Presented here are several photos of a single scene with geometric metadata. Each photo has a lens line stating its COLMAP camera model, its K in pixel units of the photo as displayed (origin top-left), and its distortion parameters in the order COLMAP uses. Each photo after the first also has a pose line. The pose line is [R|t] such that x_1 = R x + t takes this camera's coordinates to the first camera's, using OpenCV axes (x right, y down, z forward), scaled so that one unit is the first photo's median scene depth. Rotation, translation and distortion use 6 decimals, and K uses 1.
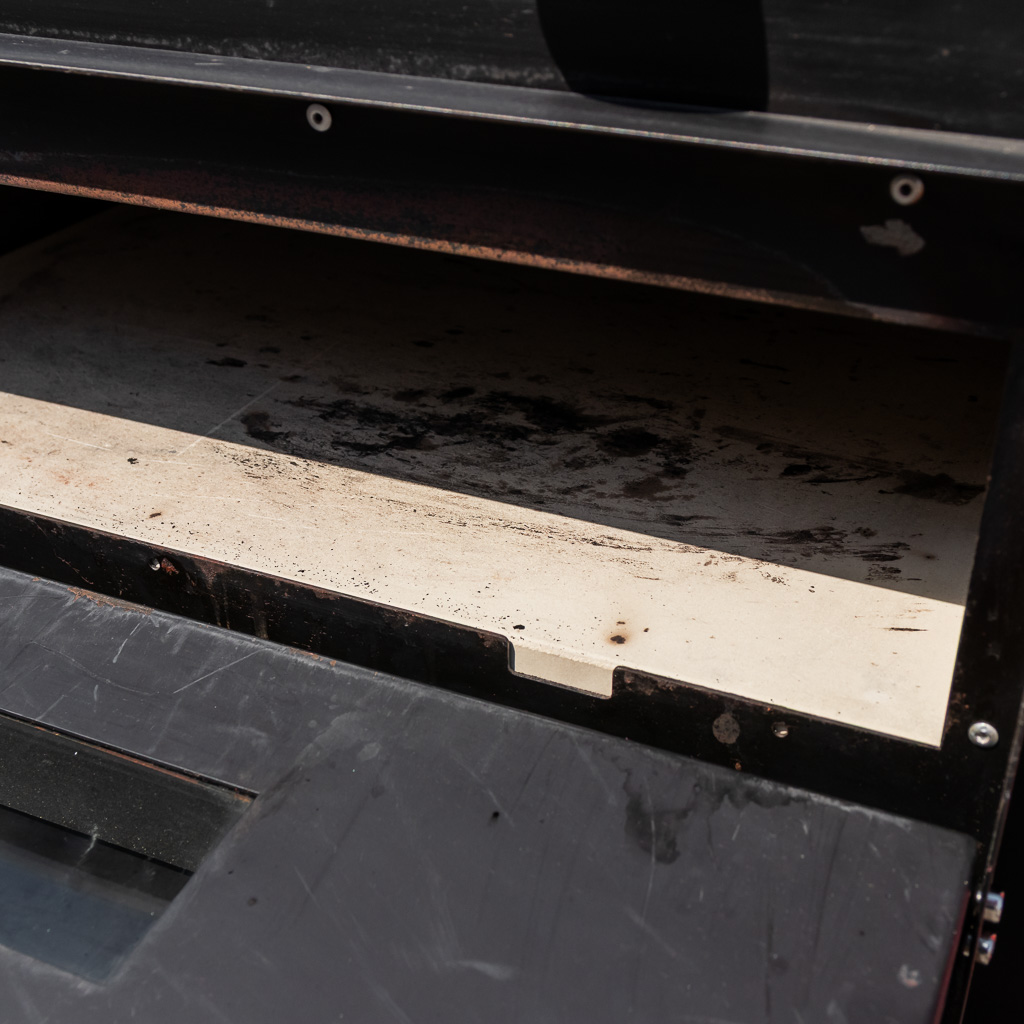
lens RADIAL K [[1458.7, 0, 512.0], [0, 1458.7, 512.0], [0, 0, 1]] dist [-0.008734, 0.000562]
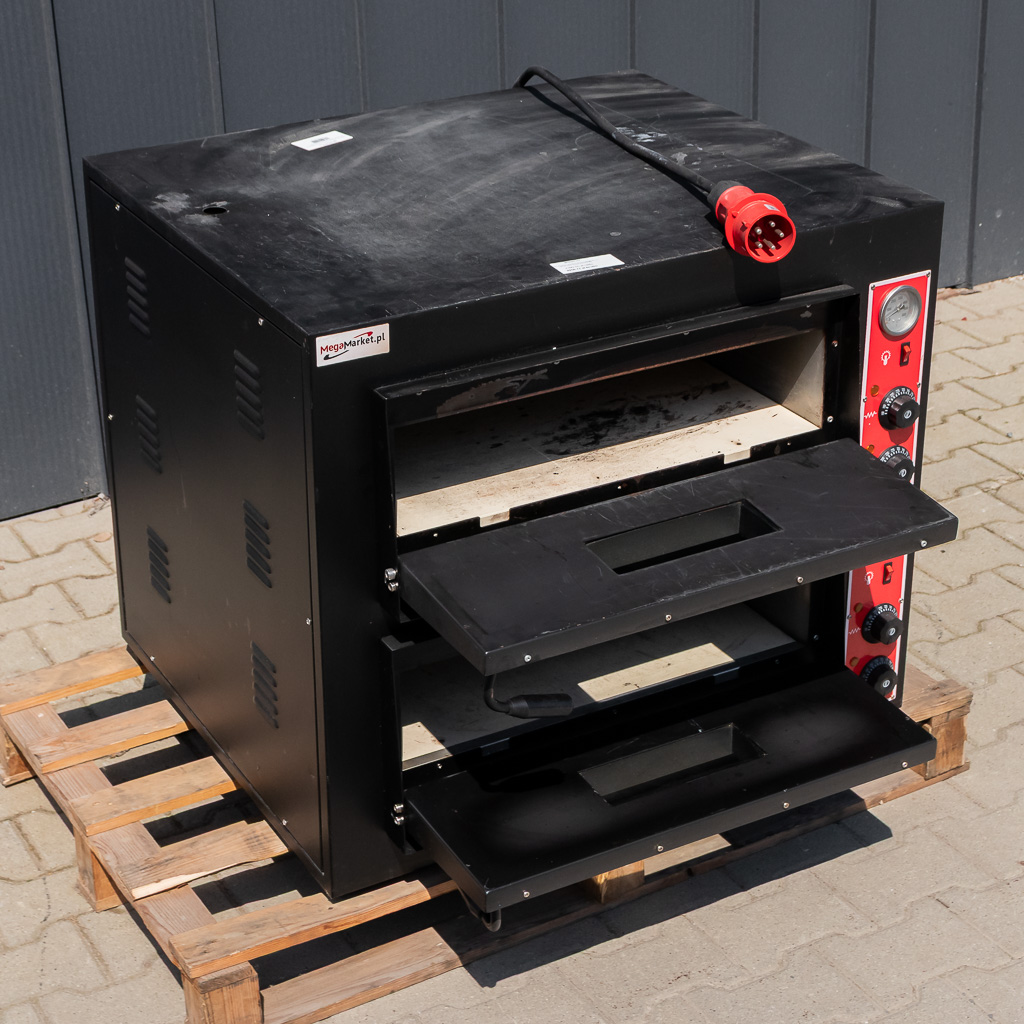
lens RADIAL K [[2096.3, 0, 475.3], [0, 2096.3, 420.3], [0, 0, 1]] dist [0.023822, -0.137245]
pose [[0.597493, -0.335235, 0.728436, -4.084655], [0.401123, 0.911544, 0.090487, -0.696752], [-0.694336, 0.238127, 0.679112, -2.072771]]
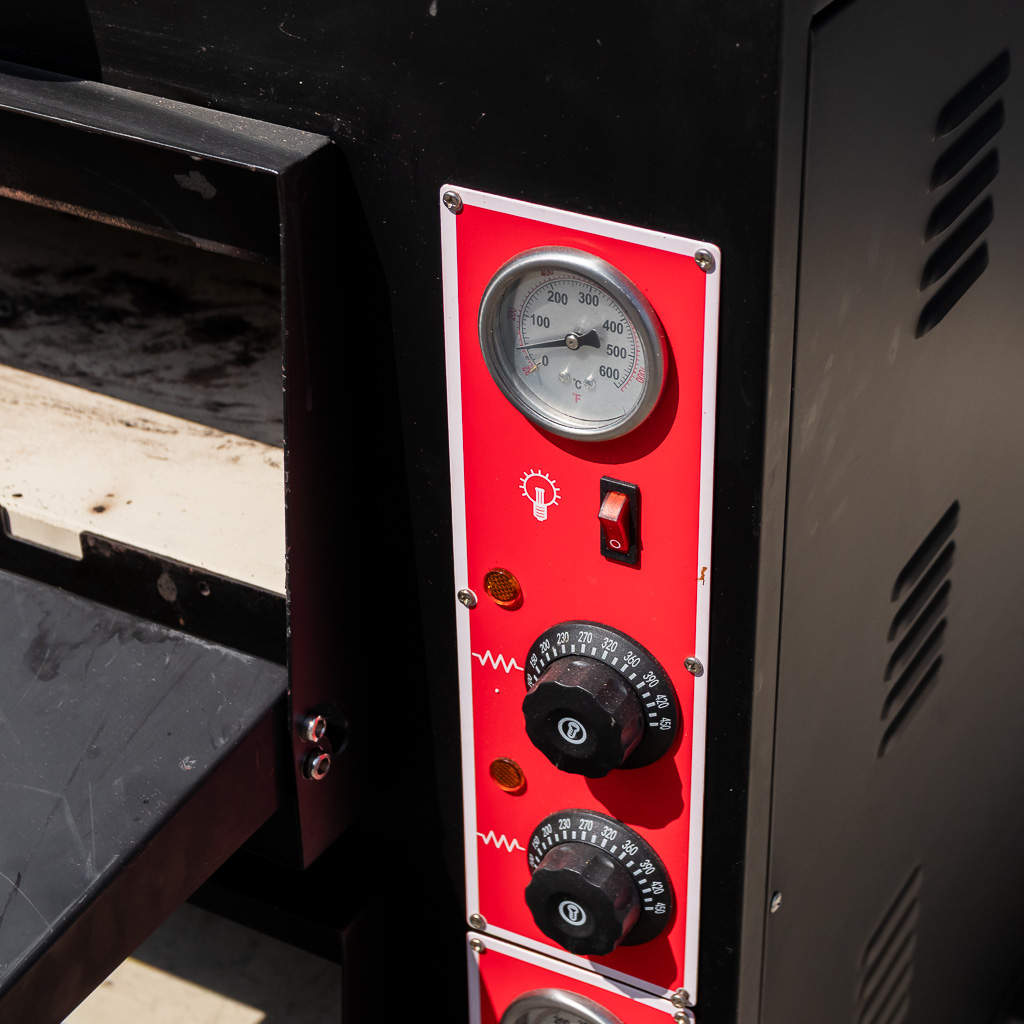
lens RADIAL K [[2294.6, 0, 654.2], [0, 2294.6, 536.5], [0, 0, 1]] dist [0.011440, -0.044805]
pose [[0.998629, 0.040728, -0.032883, 0.570193], [-0.038710, 0.997457, 0.059840, -0.014413], [0.035237, -0.058485, 0.997666, -0.766628]]
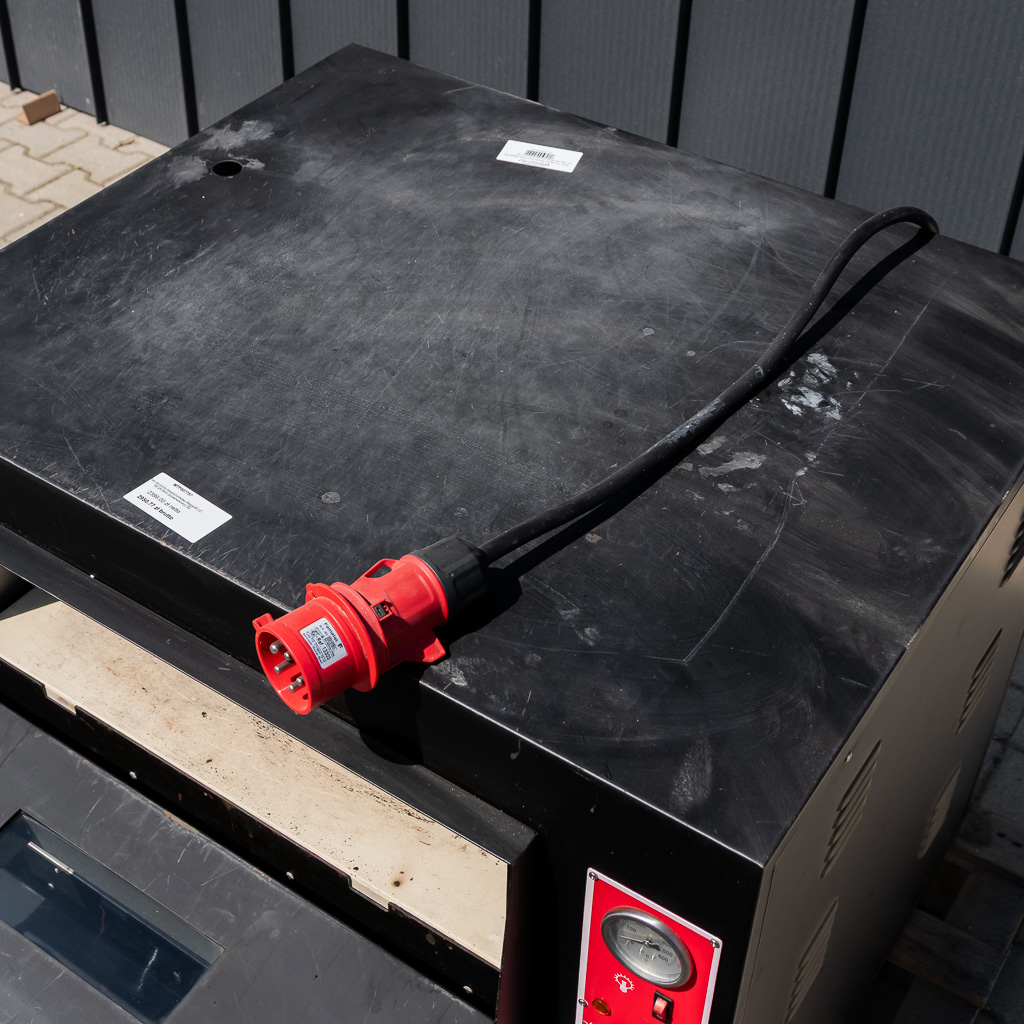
lens RADIAL K [[1559.6, 0, 506.9], [0, 1559.6, 437.6], [0, 0, 1]] dist [0.003034, 0.059218]
pose [[0.985806, 0.118544, -0.118889, 0.449619], [-0.096100, 0.979074, 0.179384, -1.043683], [0.137666, -0.165412, 0.976569, -1.215558]]
